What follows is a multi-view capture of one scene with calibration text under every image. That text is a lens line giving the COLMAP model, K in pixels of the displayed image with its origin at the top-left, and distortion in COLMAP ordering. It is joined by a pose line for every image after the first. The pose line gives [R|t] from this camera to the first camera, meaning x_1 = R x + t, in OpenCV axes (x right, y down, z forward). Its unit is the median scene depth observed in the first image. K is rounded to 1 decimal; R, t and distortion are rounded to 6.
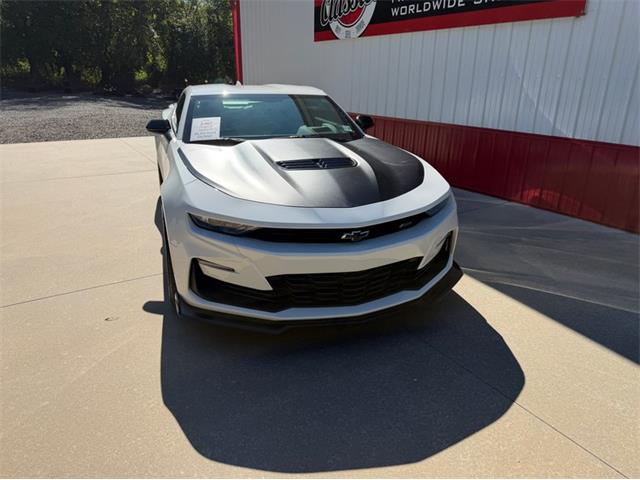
lens RADIAL K [[451.7, 0, 318.1], [0, 451.7, 238.0], [0, 0, 1]] dist [-0.002879, -0.005560]
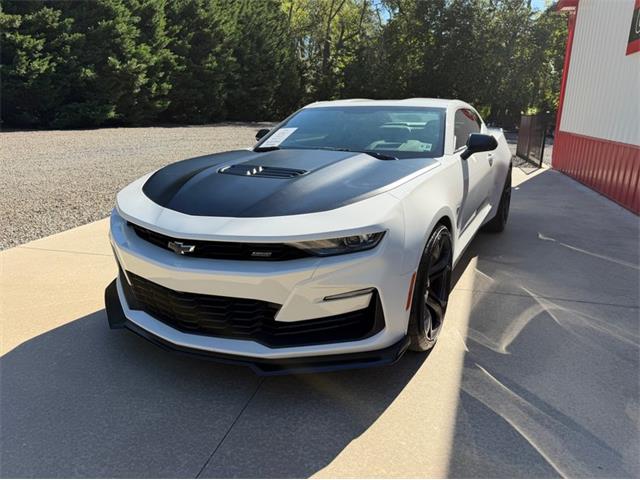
lens RADIAL K [[456.0, 0, 327.0], [0, 456.0, 245.8], [0, 0, 1]] dist [0.003984, -0.008969]
pose [[0.689392, 0.200895, -0.695974, 0.329291], [-0.247128, 0.968360, 0.034729, -0.040356], [0.680931, 0.148052, 0.717227, 0.217937]]
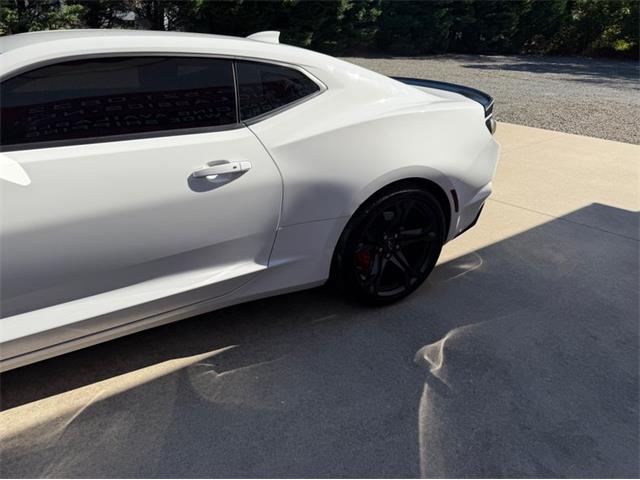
lens RADIAL K [[454.1, 0, 316.6], [0, 454.1, 240.1], [0, 0, 1]] dist [0.011637, -0.015967]
pose [[0.184355, 0.403259, -0.896323, 0.312256], [-0.363240, 0.875343, 0.319109, -0.270031], [0.913274, 0.266752, 0.307854, 0.788526]]
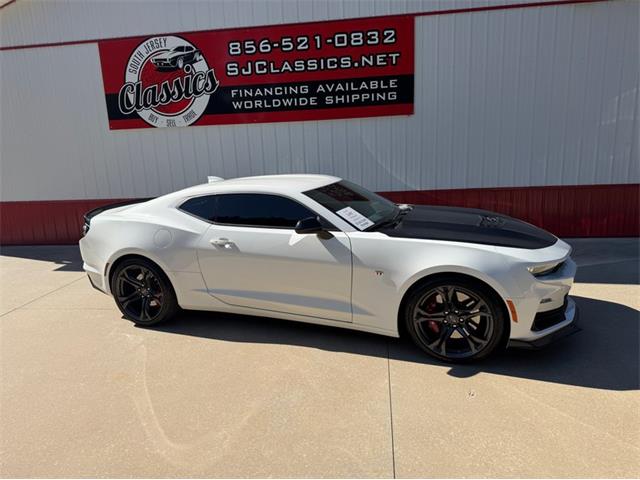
lens RADIAL K [[446.1, 0, 316.8], [0, 446.1, 238.2], [0, 0, 1]] dist [0.080465, -0.127653]
pose [[0.636718, -0.198184, 0.745193, -0.632571], [0.309435, 0.950851, -0.011513, -0.121238], [-0.706286, 0.237919, 0.666749, 0.208842]]
